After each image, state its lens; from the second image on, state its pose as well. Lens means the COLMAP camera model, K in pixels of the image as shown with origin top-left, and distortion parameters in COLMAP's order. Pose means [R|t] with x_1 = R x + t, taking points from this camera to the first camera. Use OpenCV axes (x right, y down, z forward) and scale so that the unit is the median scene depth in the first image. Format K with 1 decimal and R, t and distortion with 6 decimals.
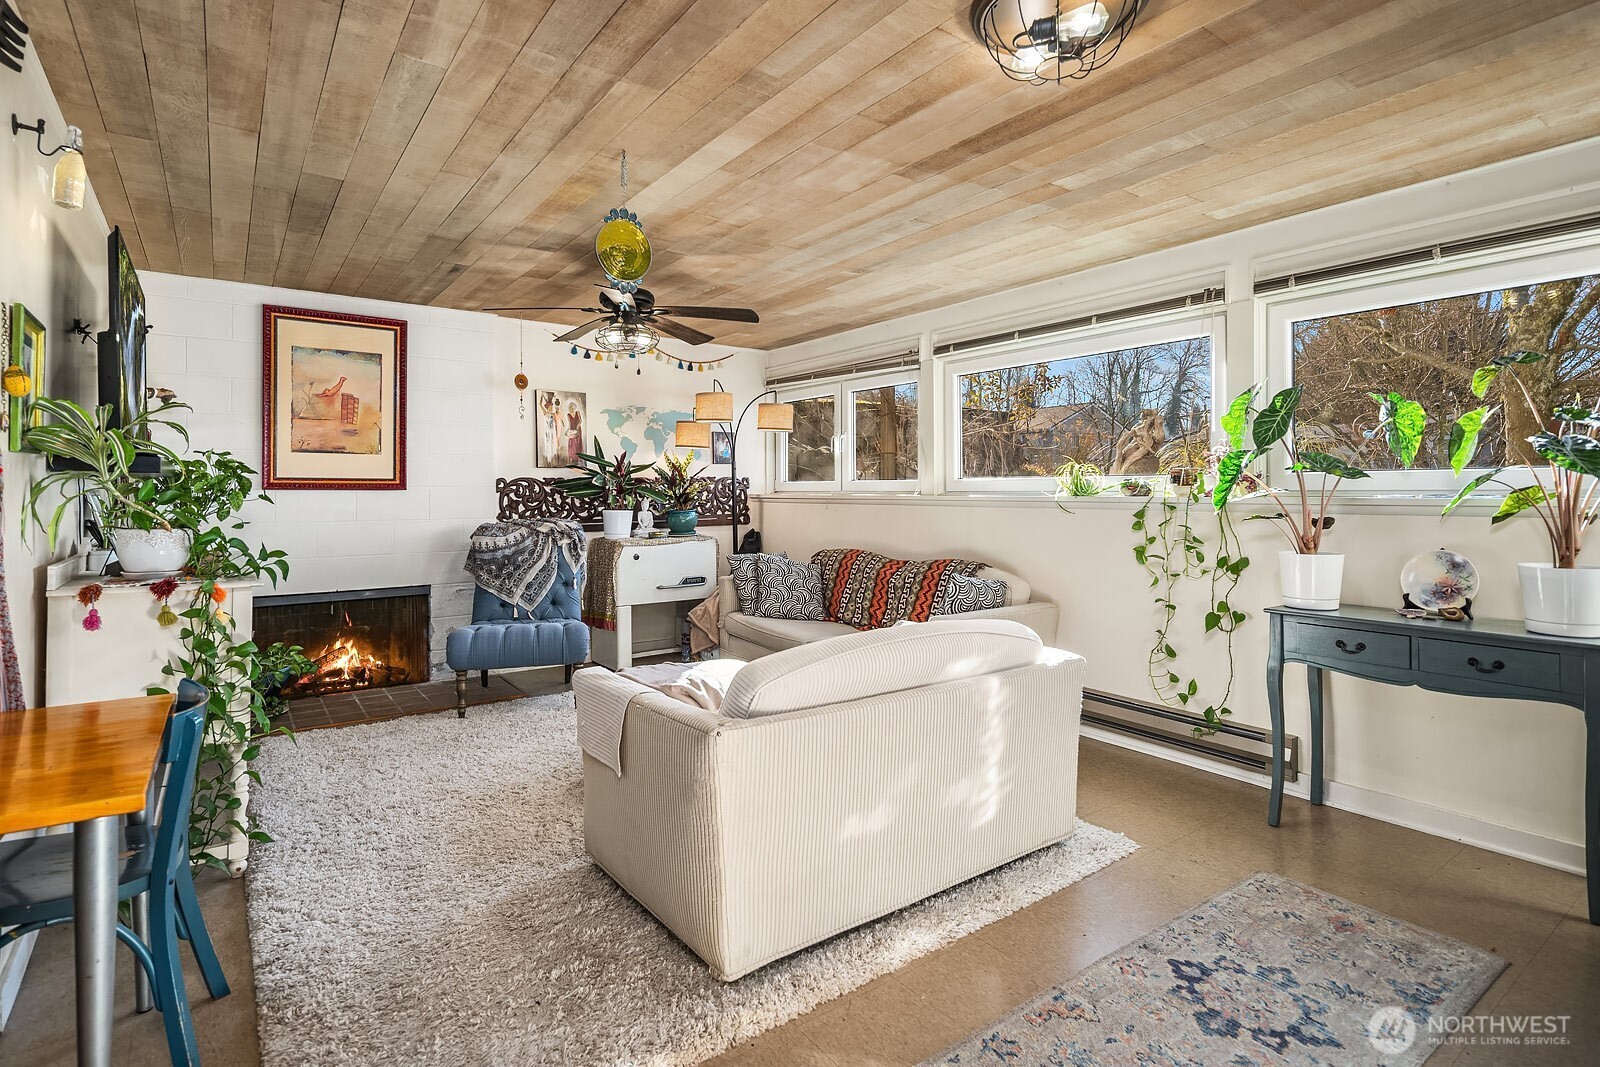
lens RADIAL K [[805.6, 0, 797.6], [0, 805.6, 489.0], [0, 0, 1]] dist [-0.001643, -0.000933]
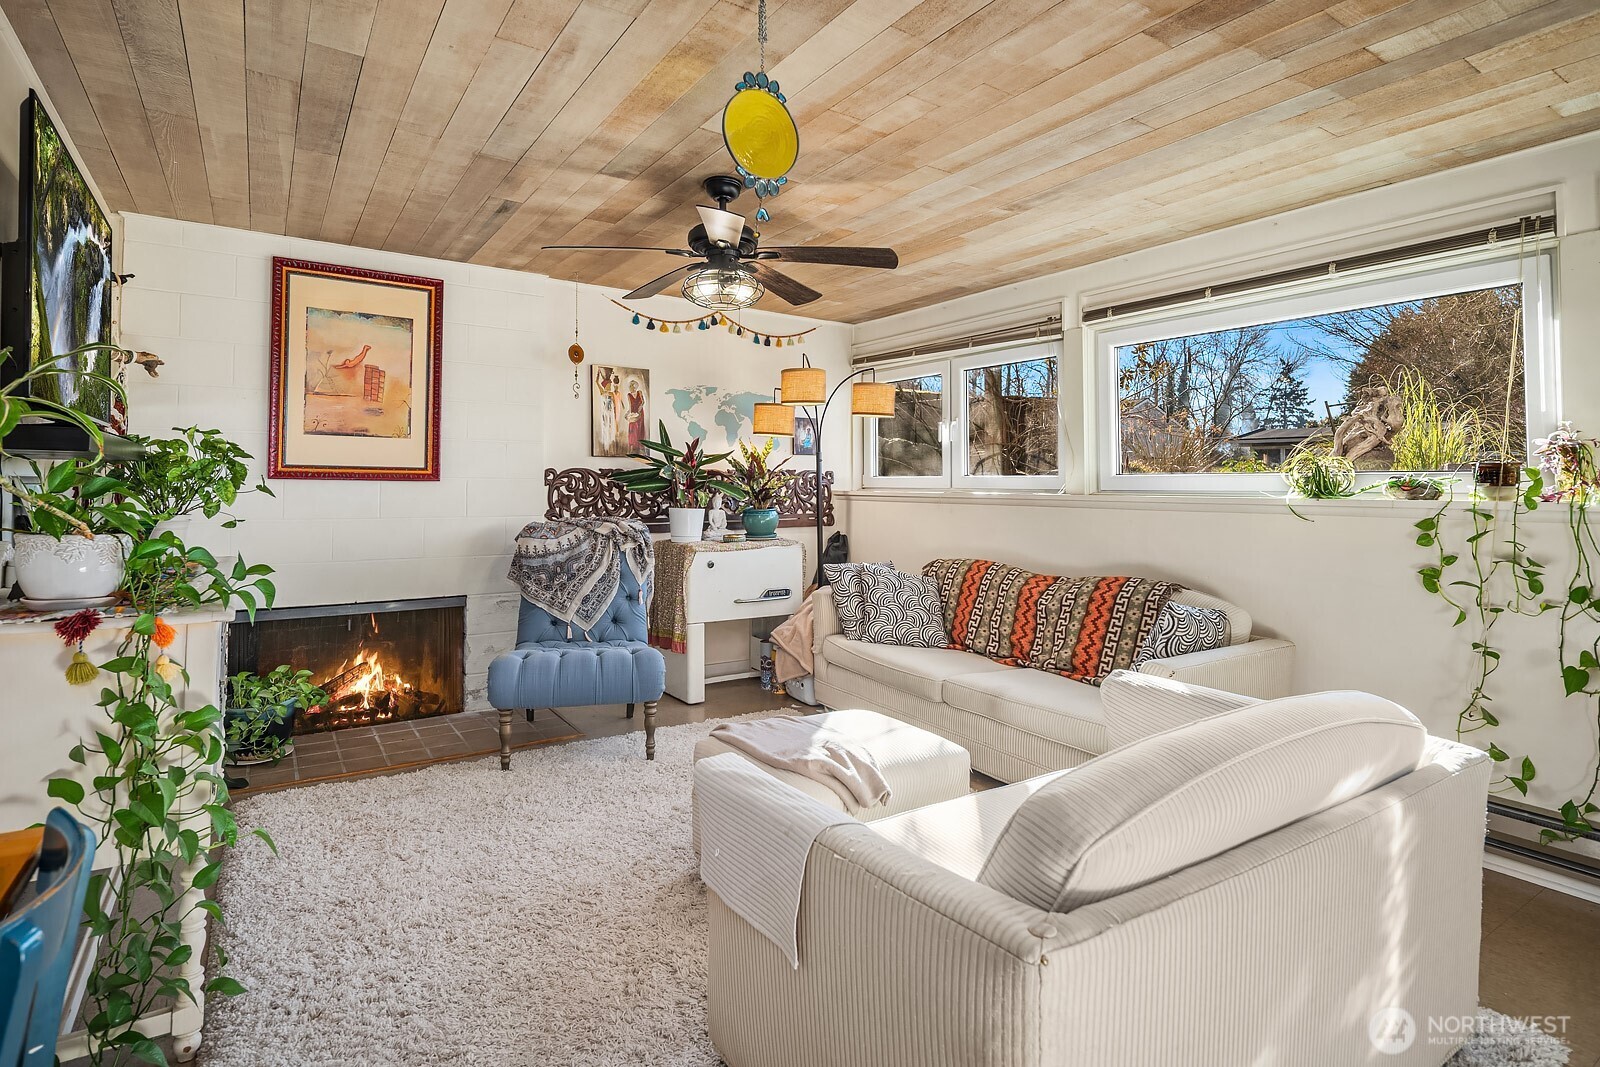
lens RADIAL K [[814.0, 0, 803.7], [0, 814.0, 478.3], [0, 0, 1]] dist [-0.002292, -0.002113]
pose [[0.999530, 0.010331, -0.028862, -0.101852], [-0.010569, 0.999911, -0.008103, 0.001256], [0.028776, 0.008404, 0.999551, 0.202346]]
